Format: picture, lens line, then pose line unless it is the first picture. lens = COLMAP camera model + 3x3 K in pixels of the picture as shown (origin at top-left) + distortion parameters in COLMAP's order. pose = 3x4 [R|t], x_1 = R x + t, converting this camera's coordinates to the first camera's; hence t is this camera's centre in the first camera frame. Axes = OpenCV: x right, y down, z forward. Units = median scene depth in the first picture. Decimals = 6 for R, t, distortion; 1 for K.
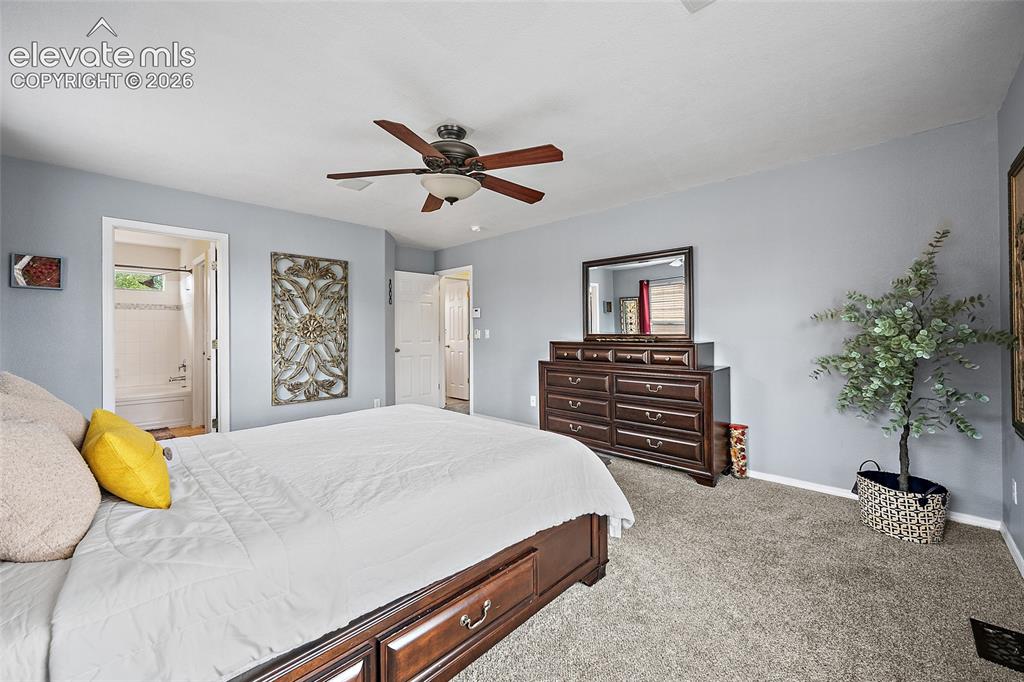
lens RADIAL K [[403.4, 0, 504.2], [0, 403.4, 335.0], [0, 0, 1]] dist [-0.009582, 0.003508]
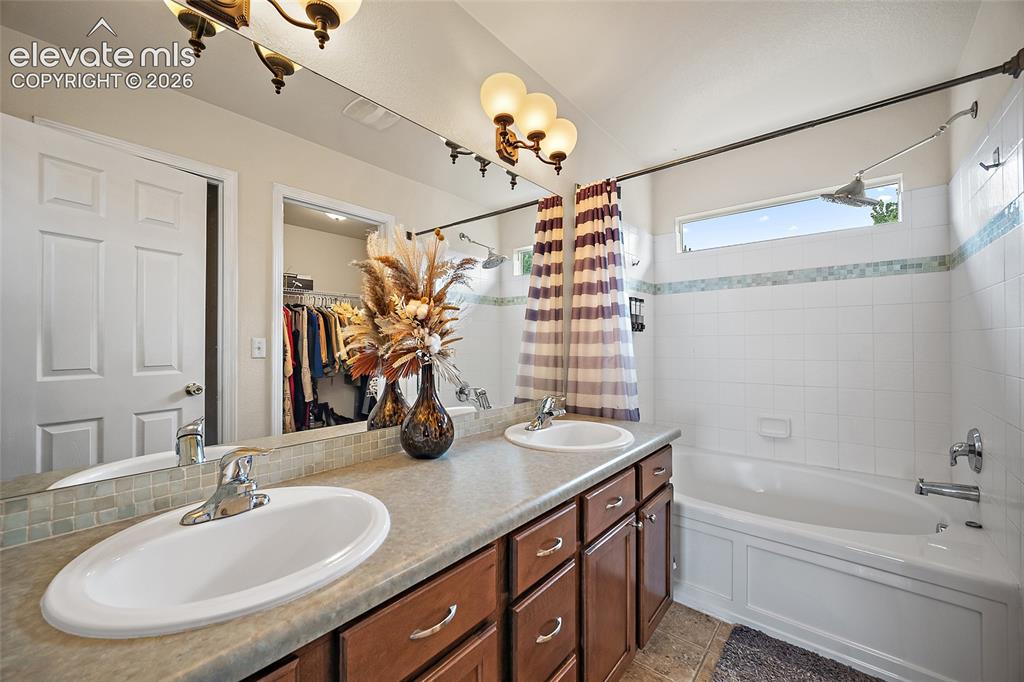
lens RADIAL K [[403.4, 0, 509.0], [0, 403.4, 342.9], [0, 0, 1]] dist [-0.009582, 0.003508]
pose [[0.081087, 0.001997, -0.996705, -0.540368], [-0.002358, 0.999996, 0.001812, 0.000261], [0.996704, 0.002203, 0.081092, 0.647481]]
